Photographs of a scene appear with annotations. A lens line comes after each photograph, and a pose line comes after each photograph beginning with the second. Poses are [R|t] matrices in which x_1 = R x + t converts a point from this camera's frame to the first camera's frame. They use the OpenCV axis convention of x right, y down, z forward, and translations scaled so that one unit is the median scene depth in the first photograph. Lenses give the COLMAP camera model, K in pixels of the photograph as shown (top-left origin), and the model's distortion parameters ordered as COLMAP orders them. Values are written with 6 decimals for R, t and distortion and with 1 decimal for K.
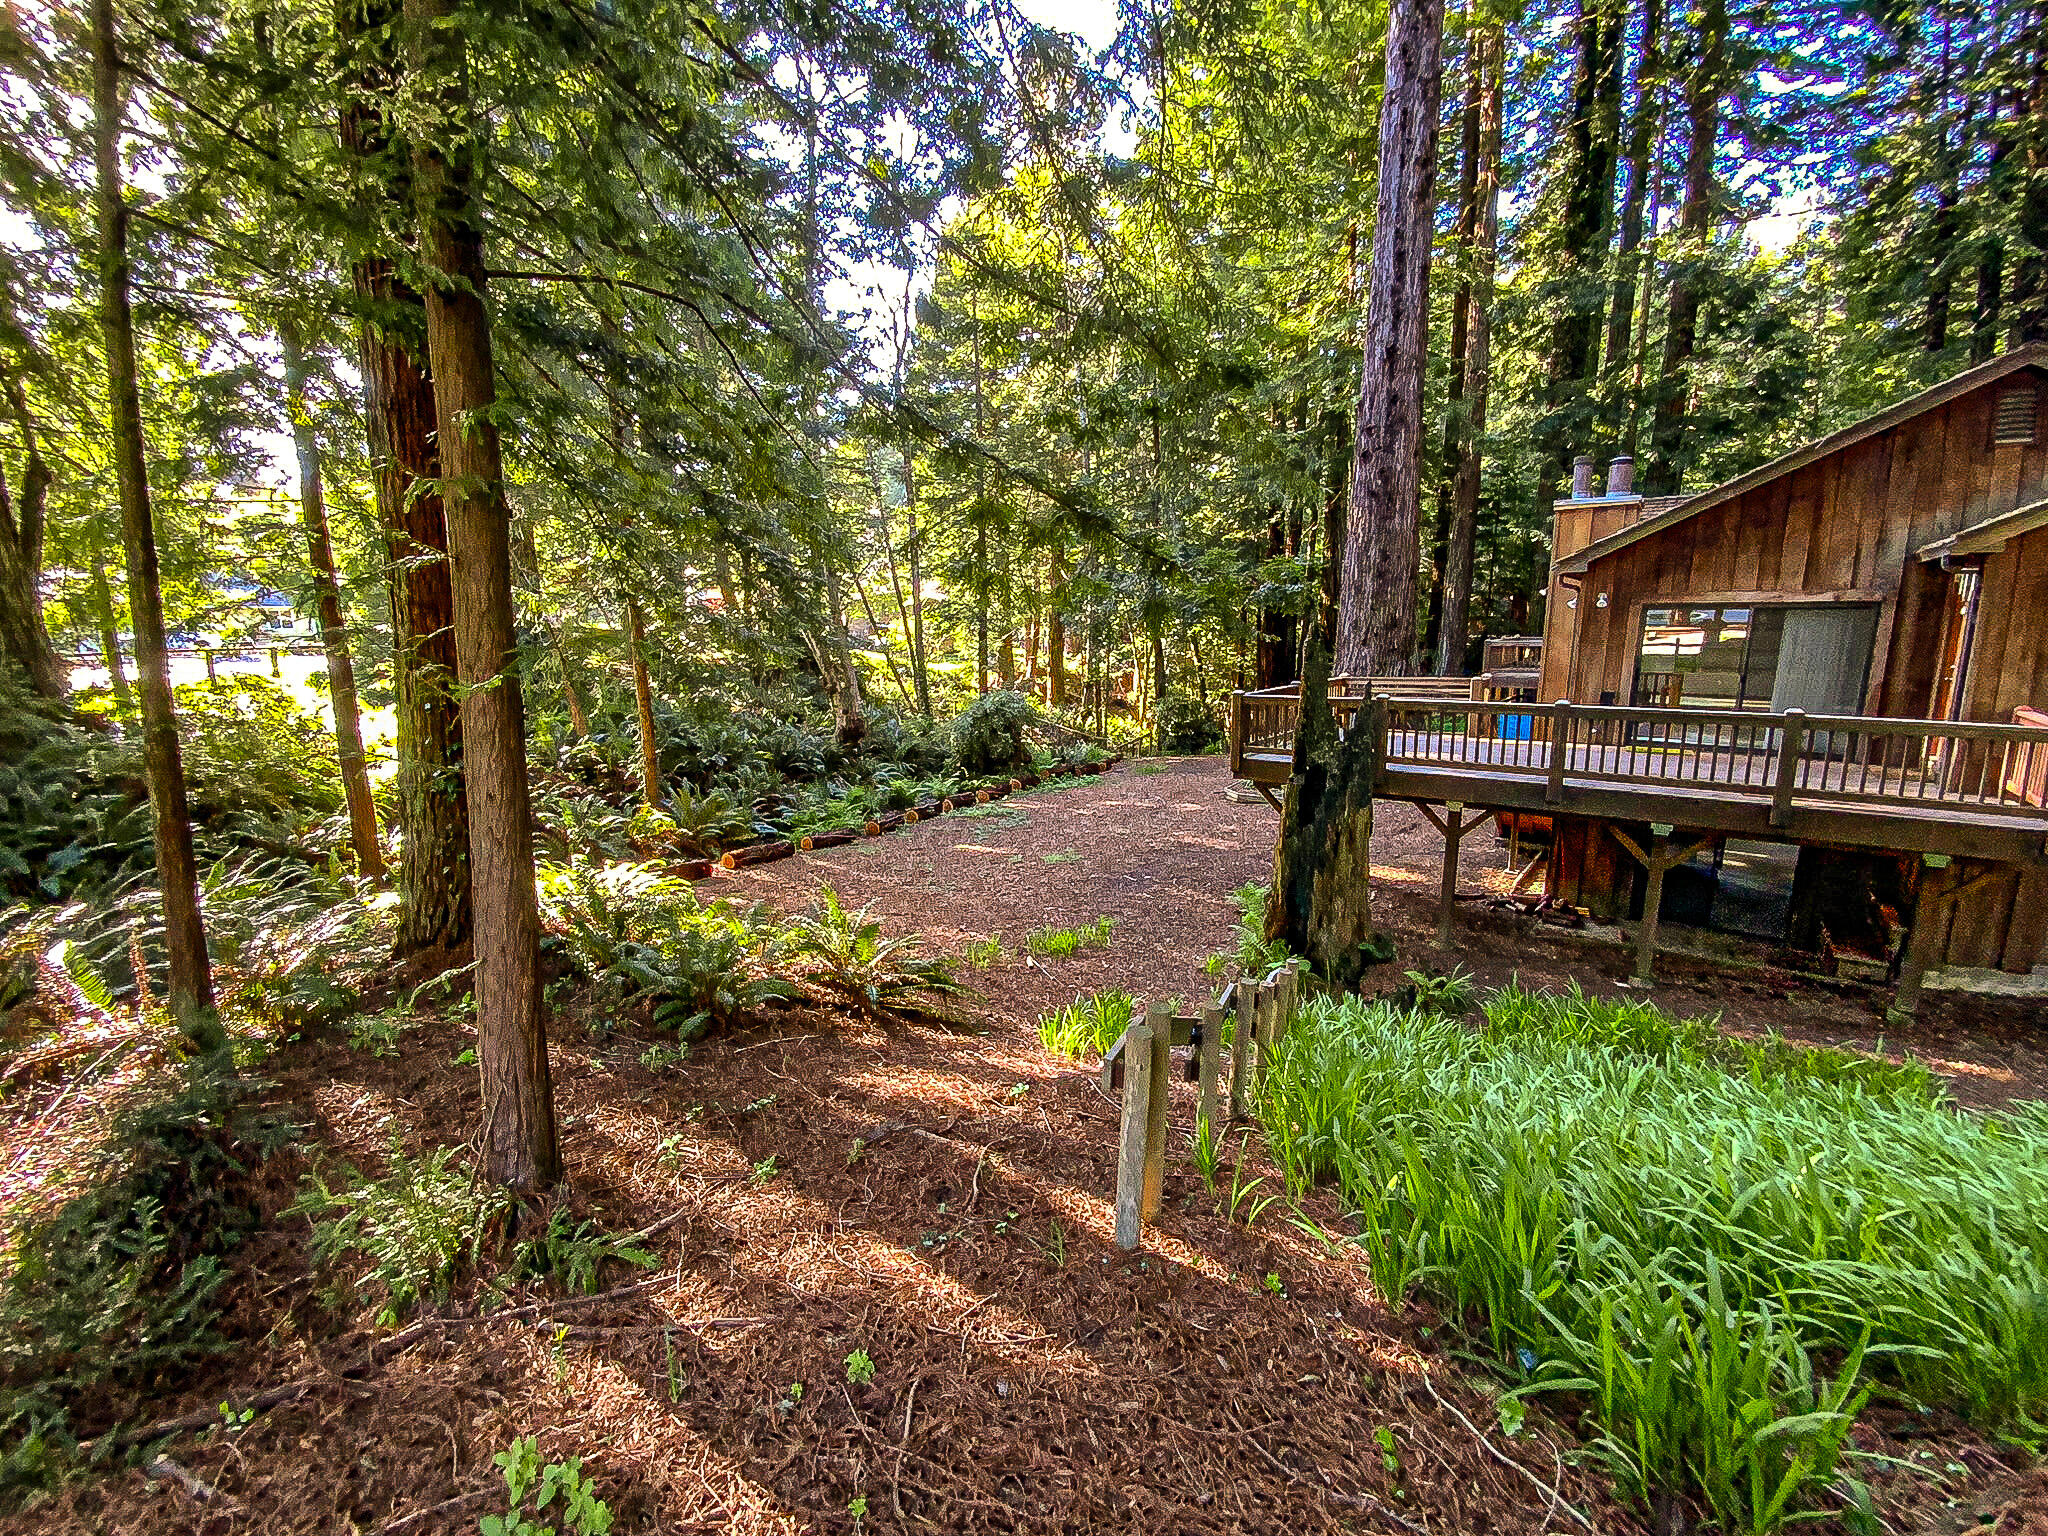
lens RADIAL K [[818.0, 0, 1024.0], [0, 818.0, 768.0], [0, 0, 1]] dist [0.001035, -0.013983]
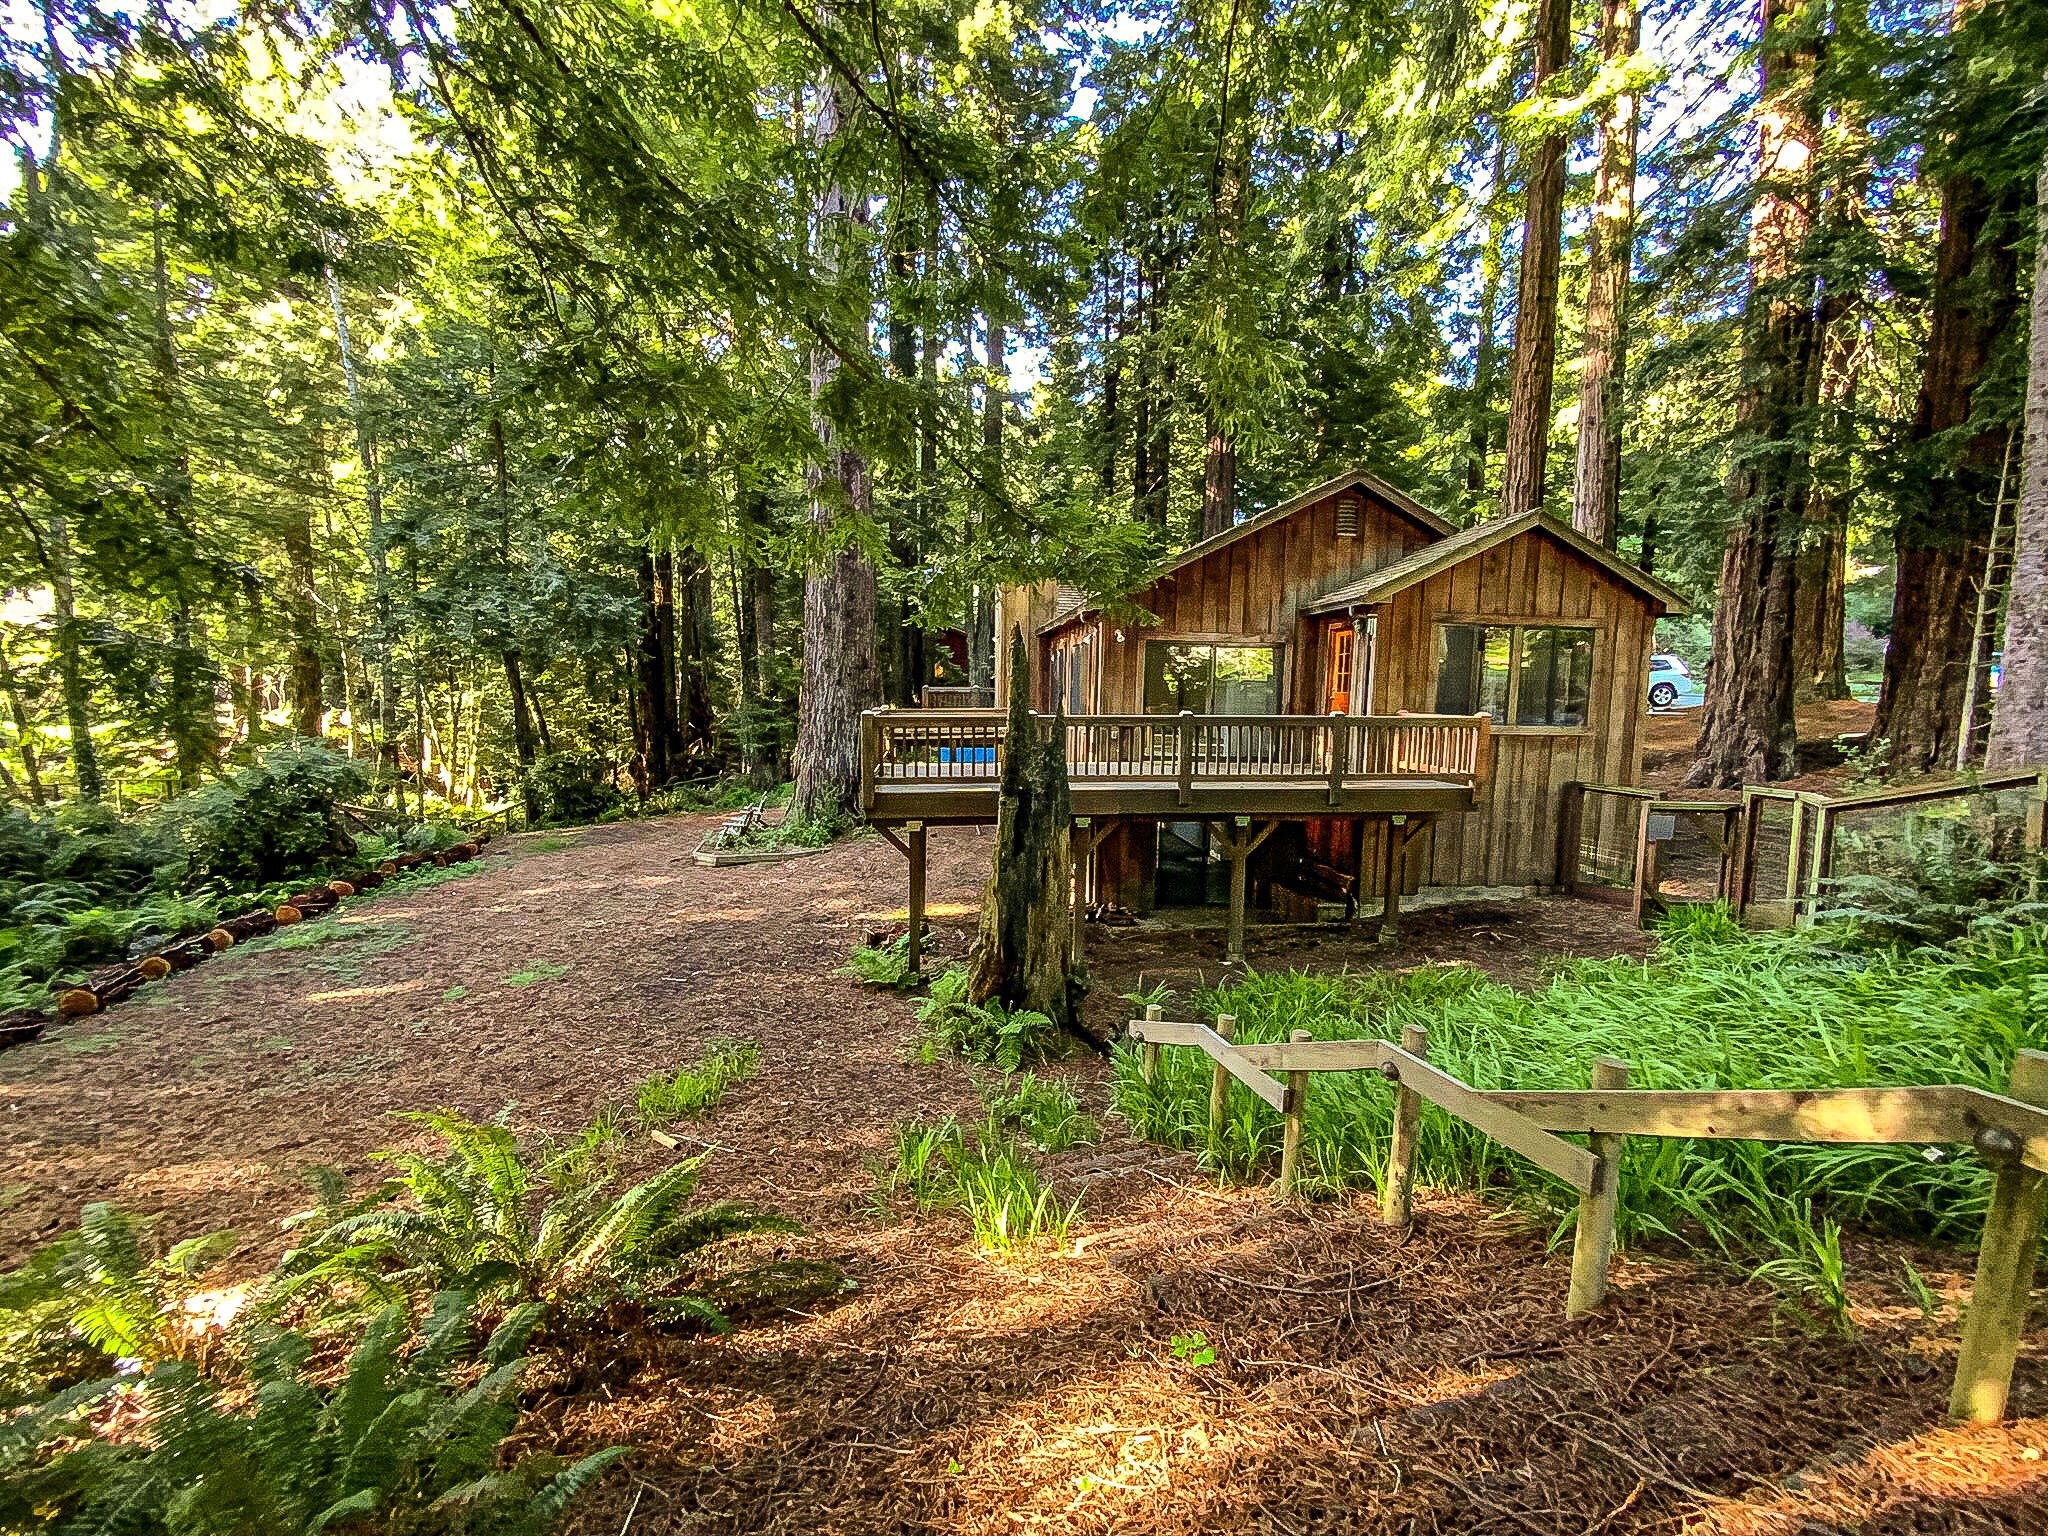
lens RADIAL K [[813.8, 0, 1013.4], [0, 813.8, 771.2], [0, 0, 1]] dist [0.053481, -0.035595]
pose [[0.693356, -0.044481, 0.719221, -0.119186], [0.101432, 0.994180, -0.036298, 0.005413], [-0.713421, 0.098119, 0.693832, 0.169453]]
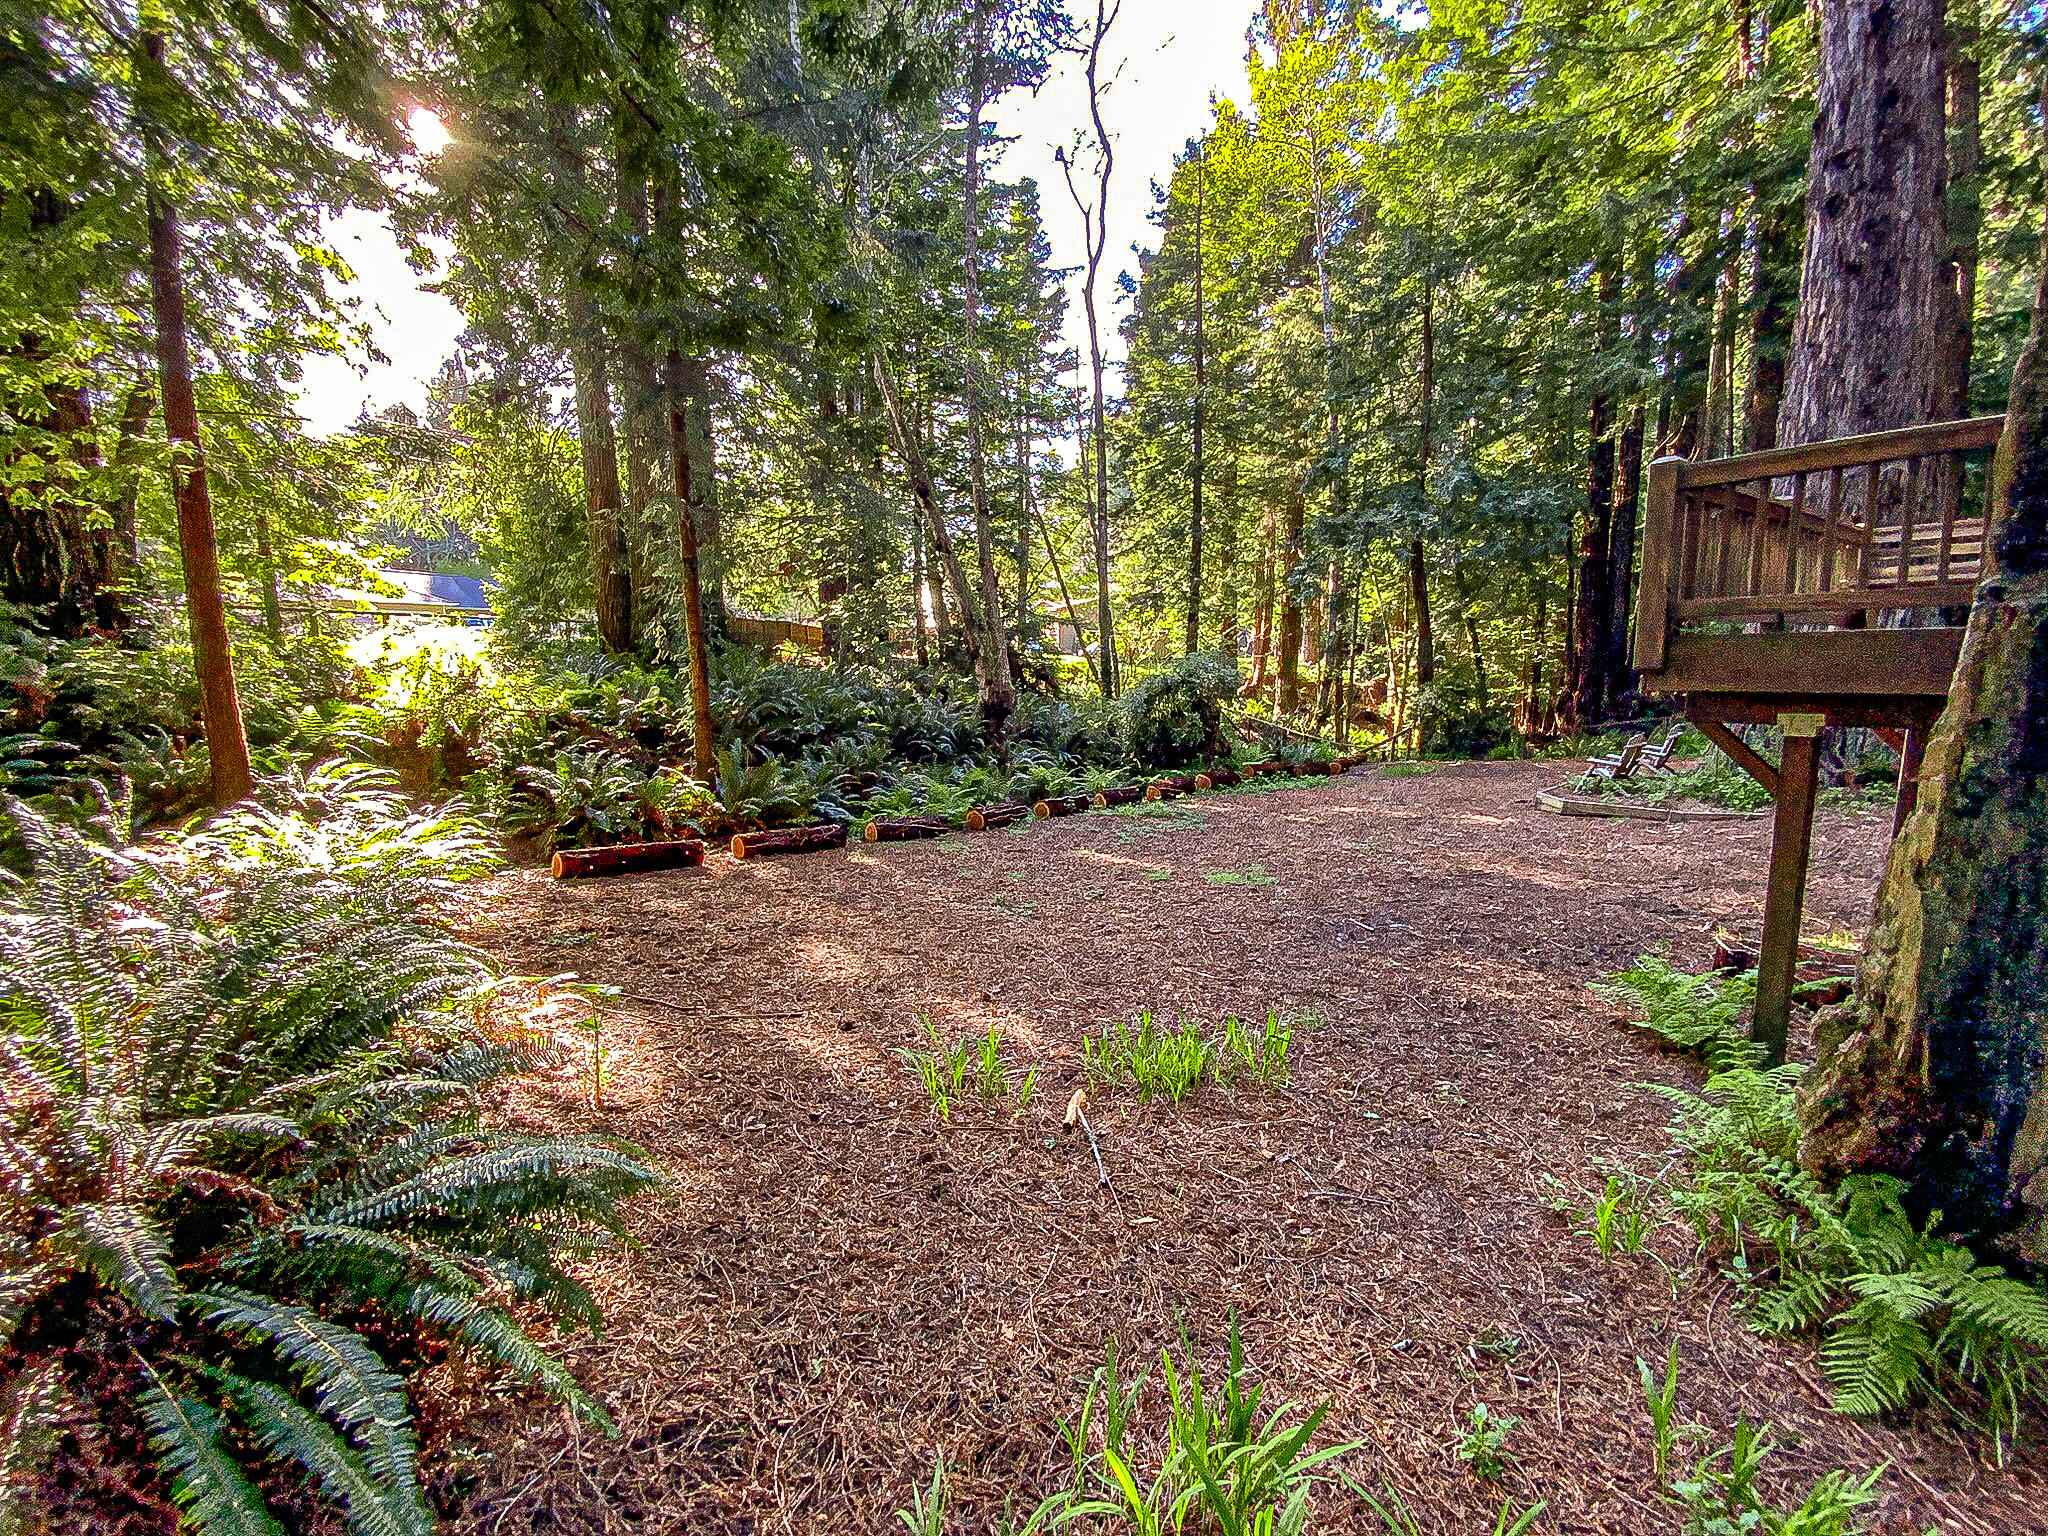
lens RADIAL K [[818.0, 0, 1024.0], [0, 818.0, 768.0], [0, 0, 1]] dist [0.001035, -0.013983]
pose [[0.959036, 0.038316, -0.280681, 0.043310], [-0.048513, 0.998388, -0.029472, 0.039842], [0.279100, 0.041882, 0.959348, 0.285684]]
